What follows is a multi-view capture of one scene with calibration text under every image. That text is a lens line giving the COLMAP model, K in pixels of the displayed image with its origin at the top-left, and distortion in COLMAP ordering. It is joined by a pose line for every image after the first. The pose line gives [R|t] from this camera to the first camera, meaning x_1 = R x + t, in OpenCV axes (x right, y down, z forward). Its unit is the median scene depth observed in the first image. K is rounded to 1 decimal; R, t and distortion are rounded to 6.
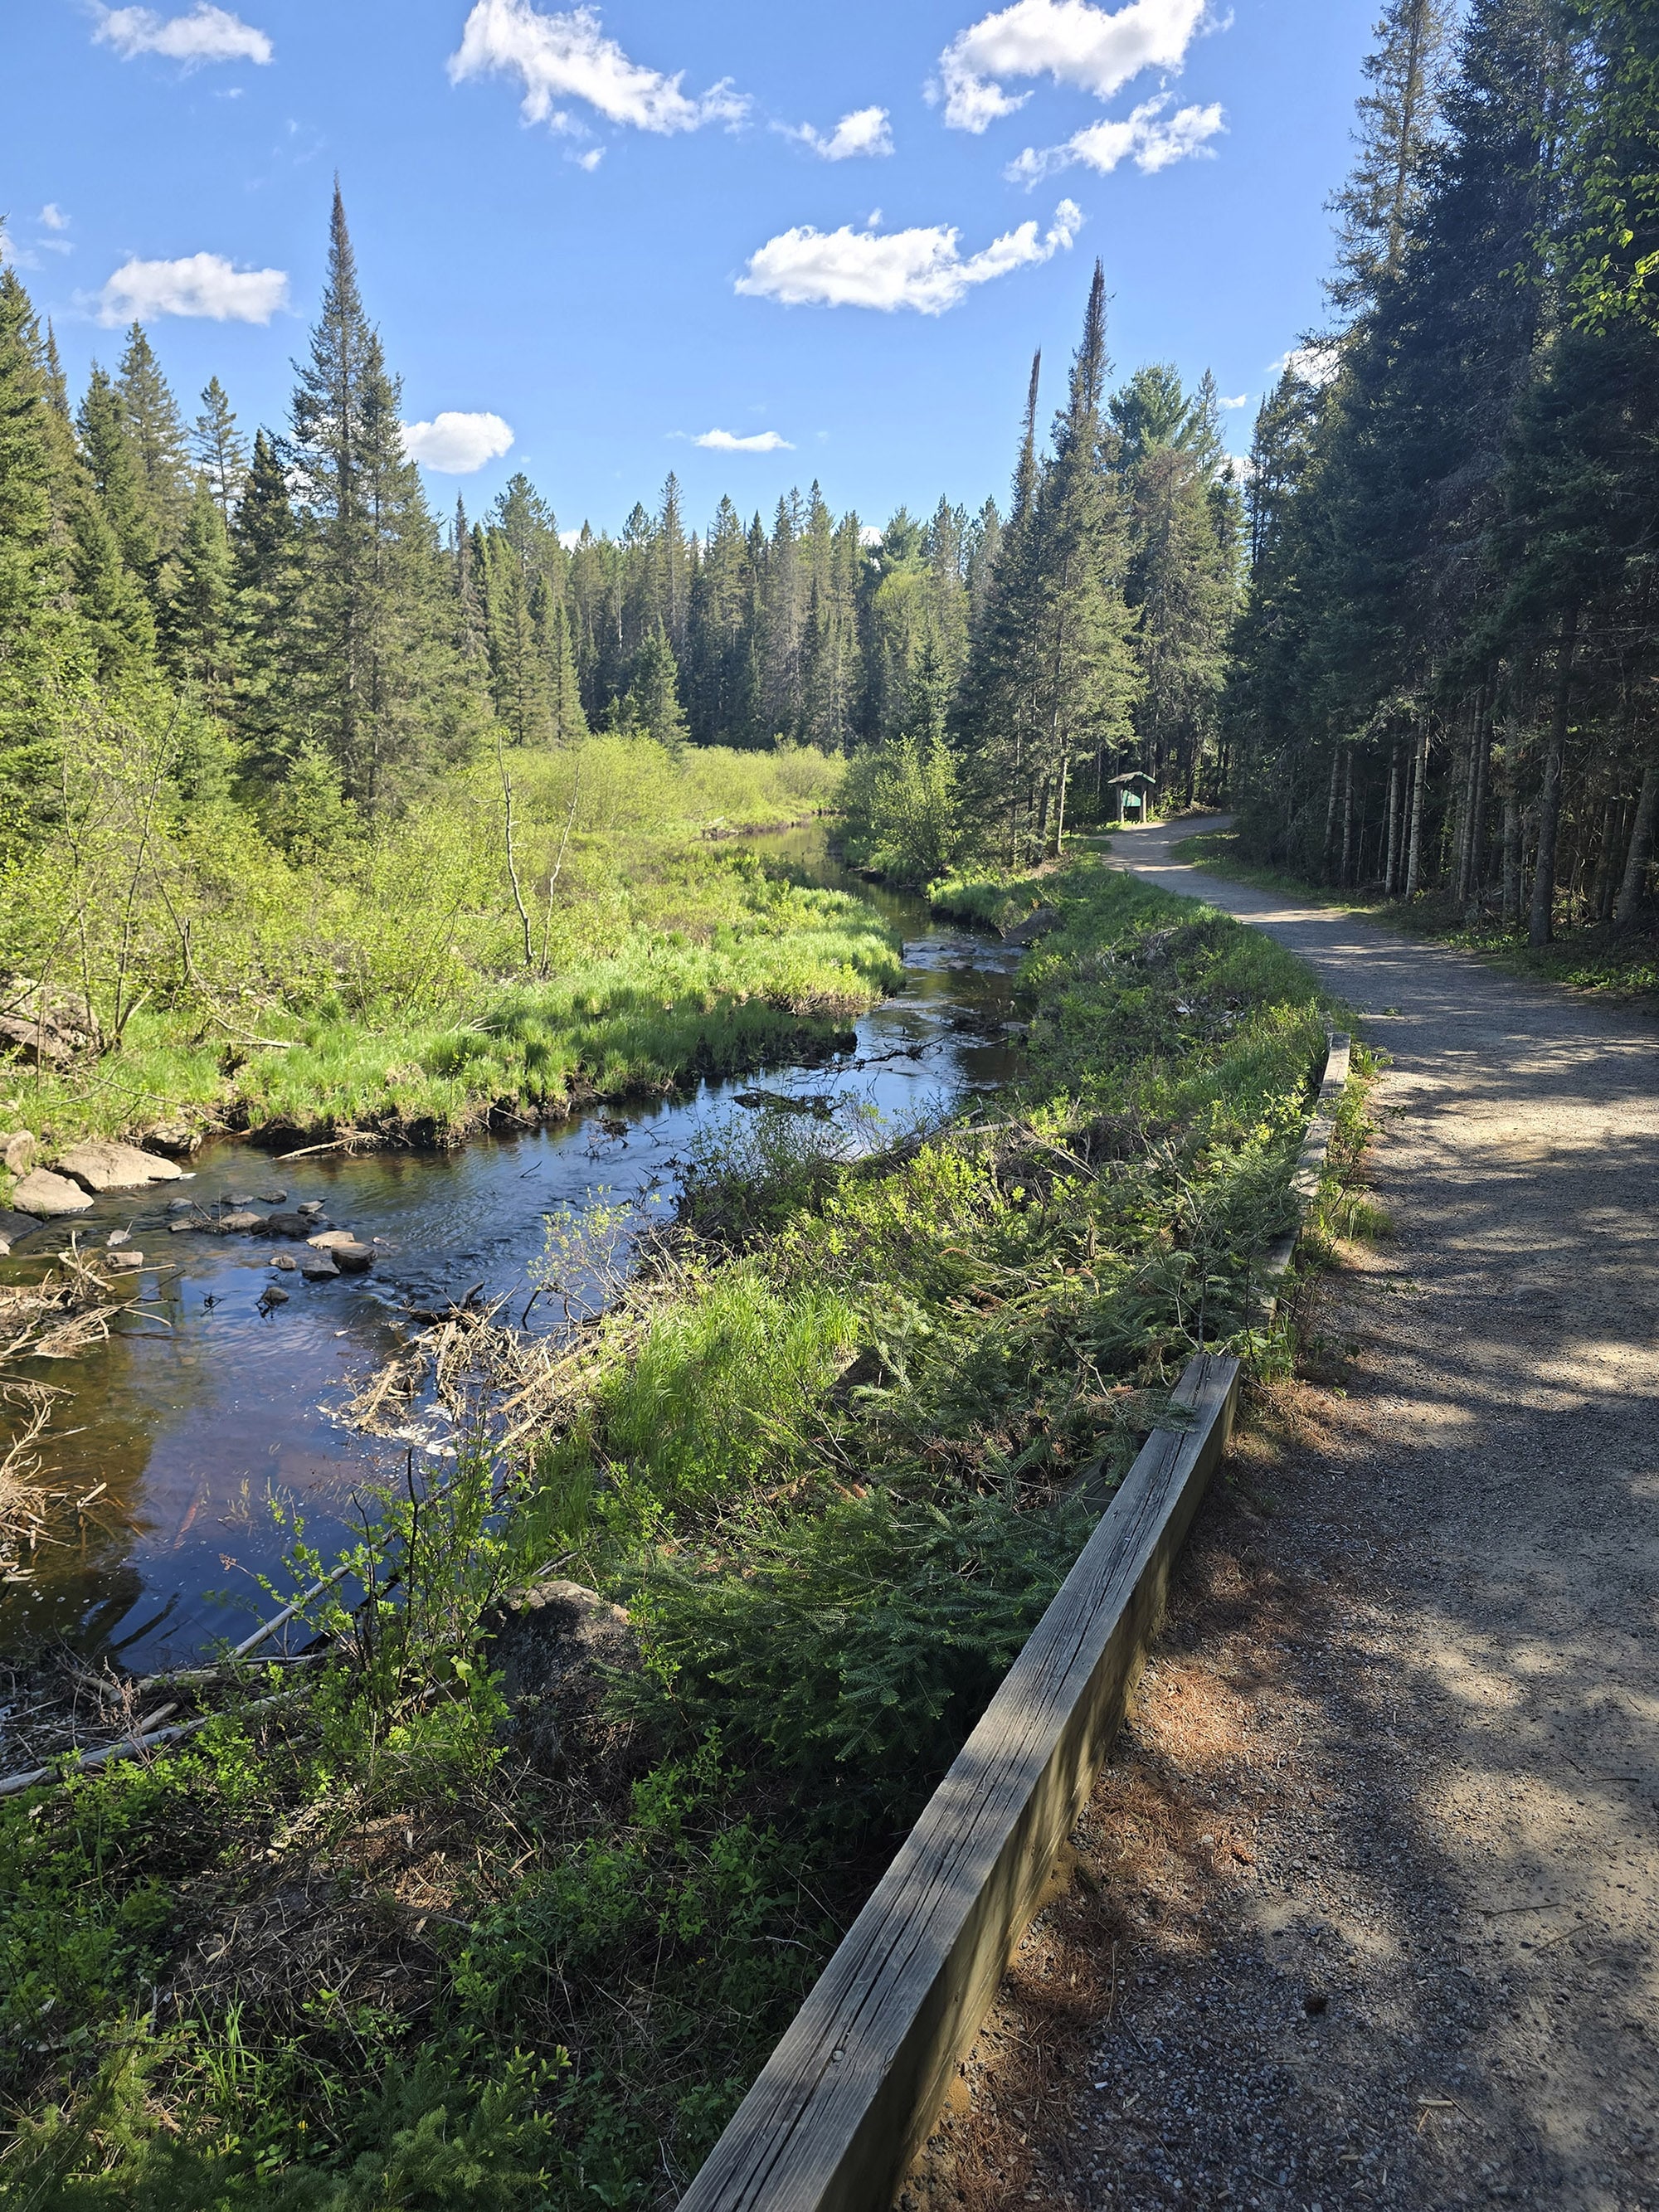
lens RADIAL K [[1460.3, 0, 829.5], [0, 1460.3, 1106.0], [0, 0, 1]] dist [0.032916, 0.001384]
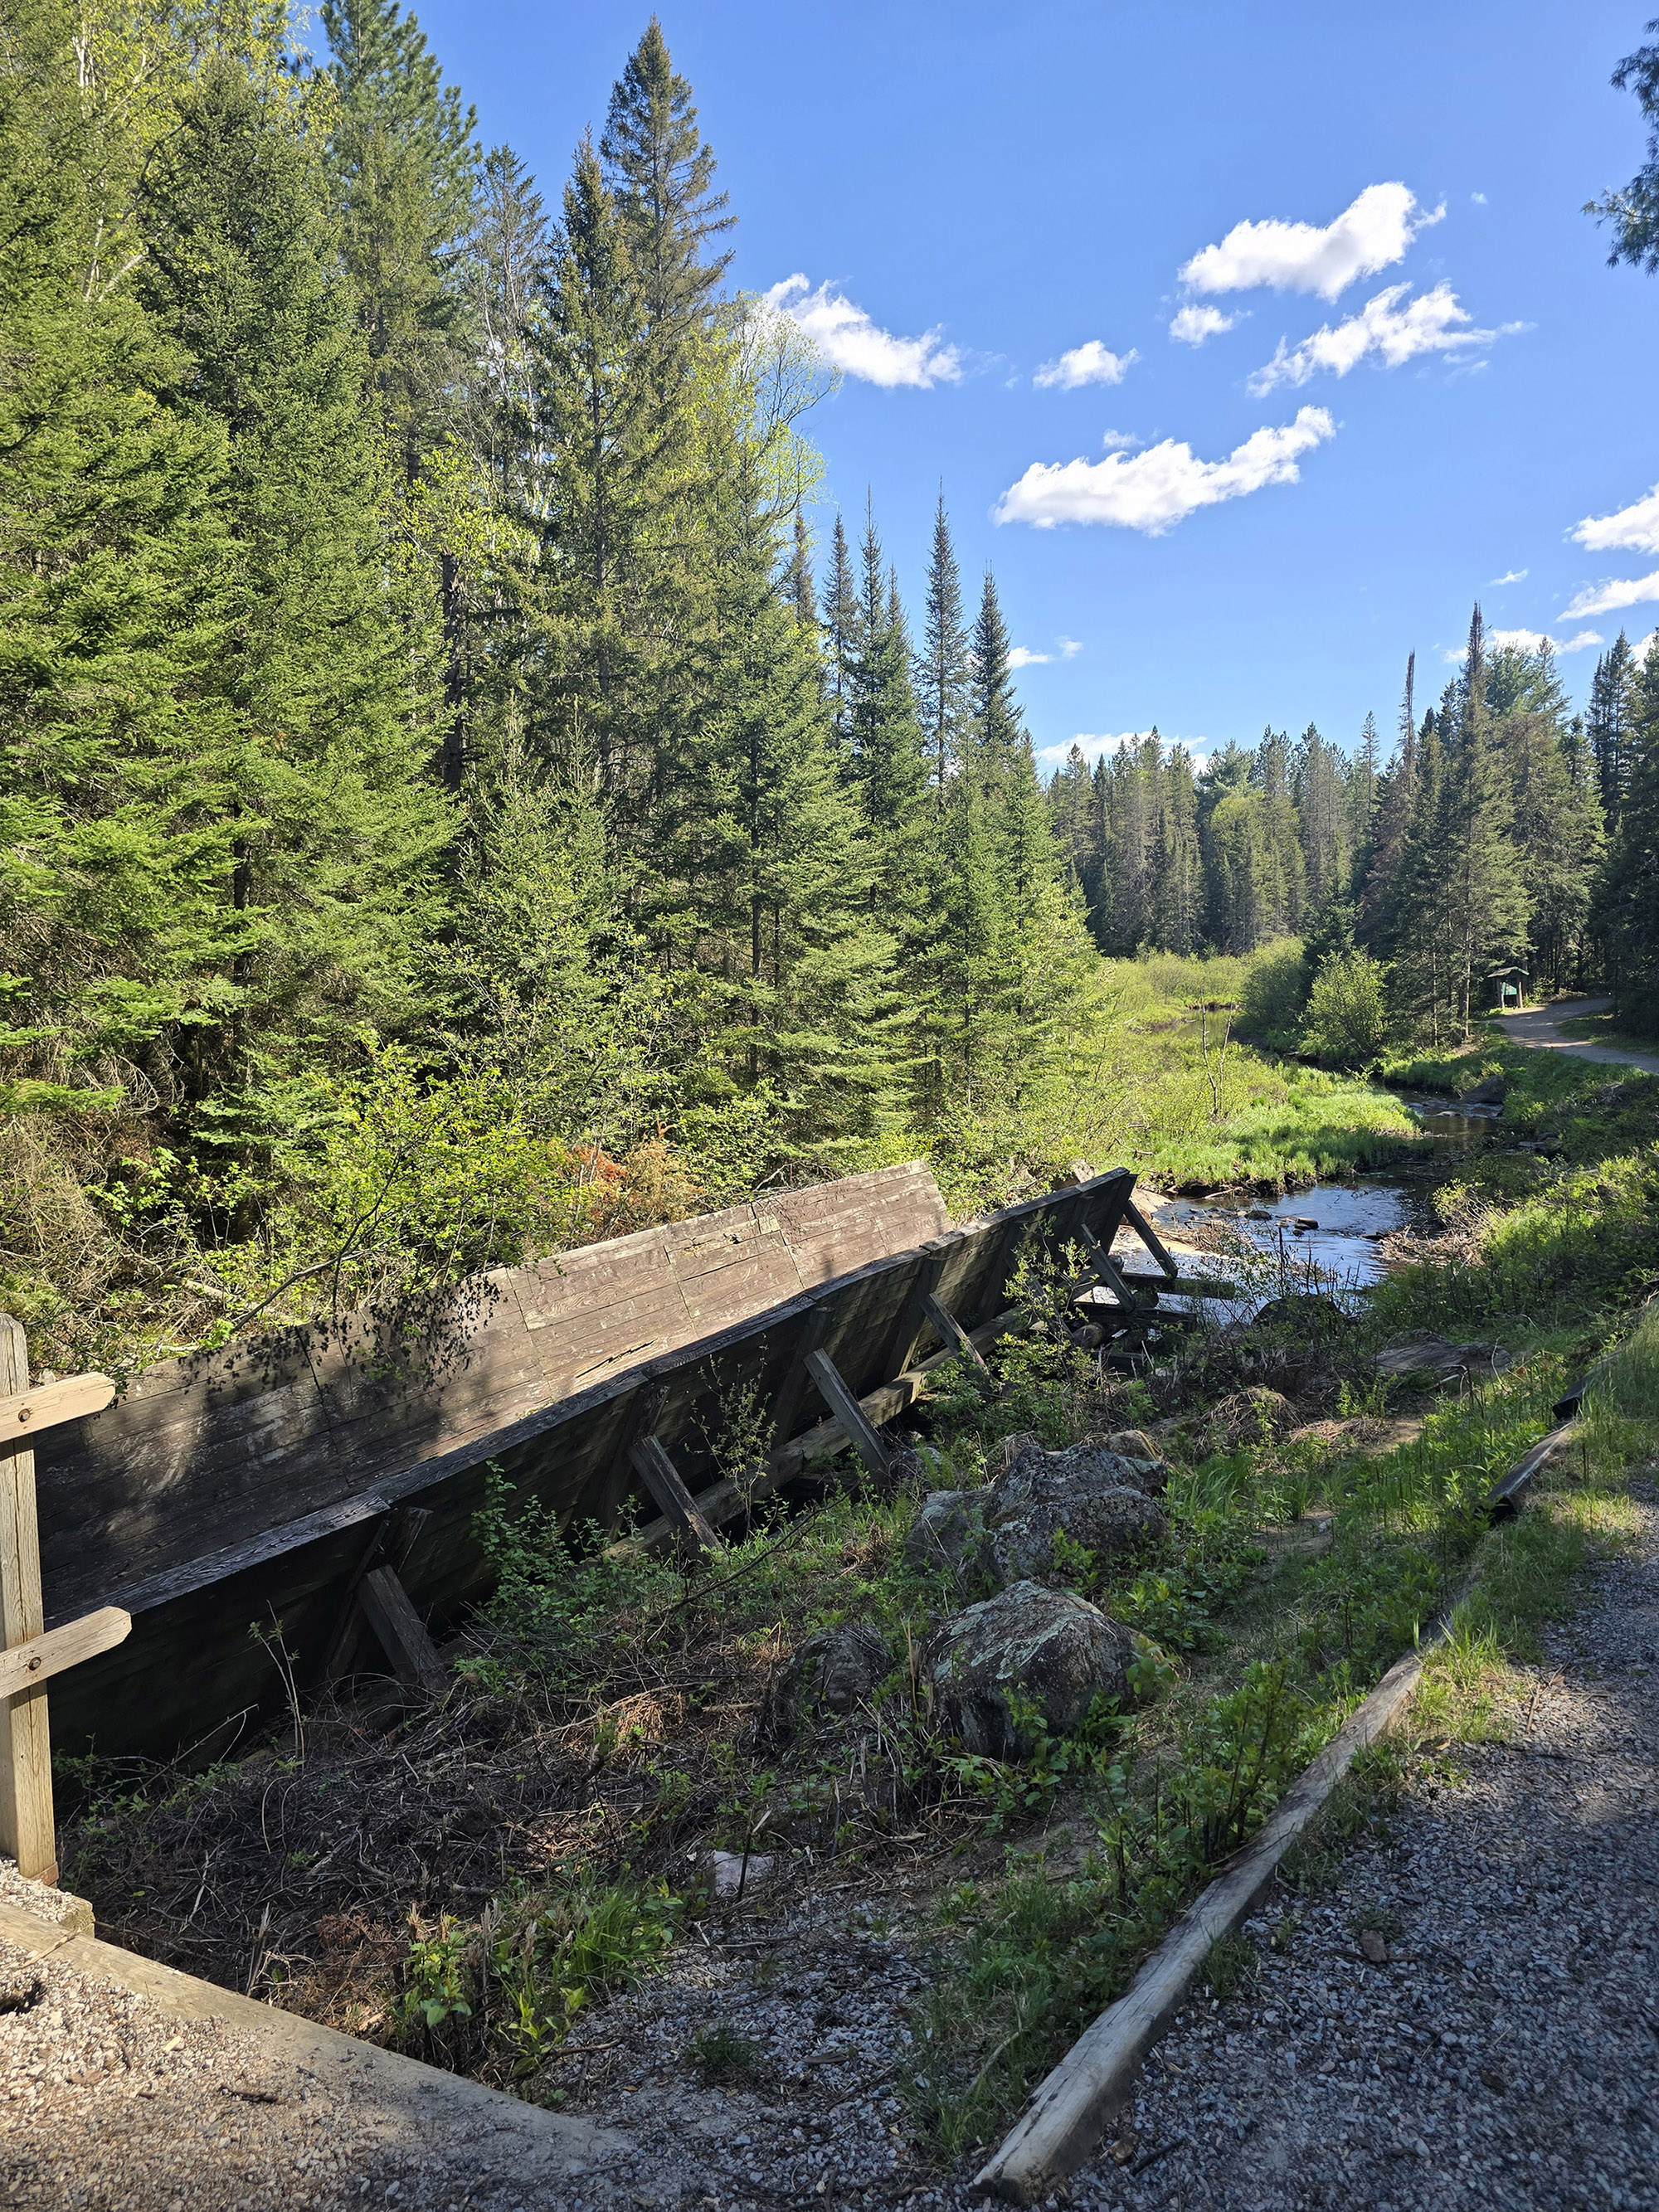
lens RADIAL K [[1460.3, 0, 829.5], [0, 1460.3, 1106.0], [0, 0, 1]] dist [0.032916, 0.001384]
pose [[0.982643, -0.030766, -0.182937, -0.125394], [0.006264, 0.991092, -0.133031, 0.043616], [0.185400, 0.129576, 0.974083, -0.271825]]
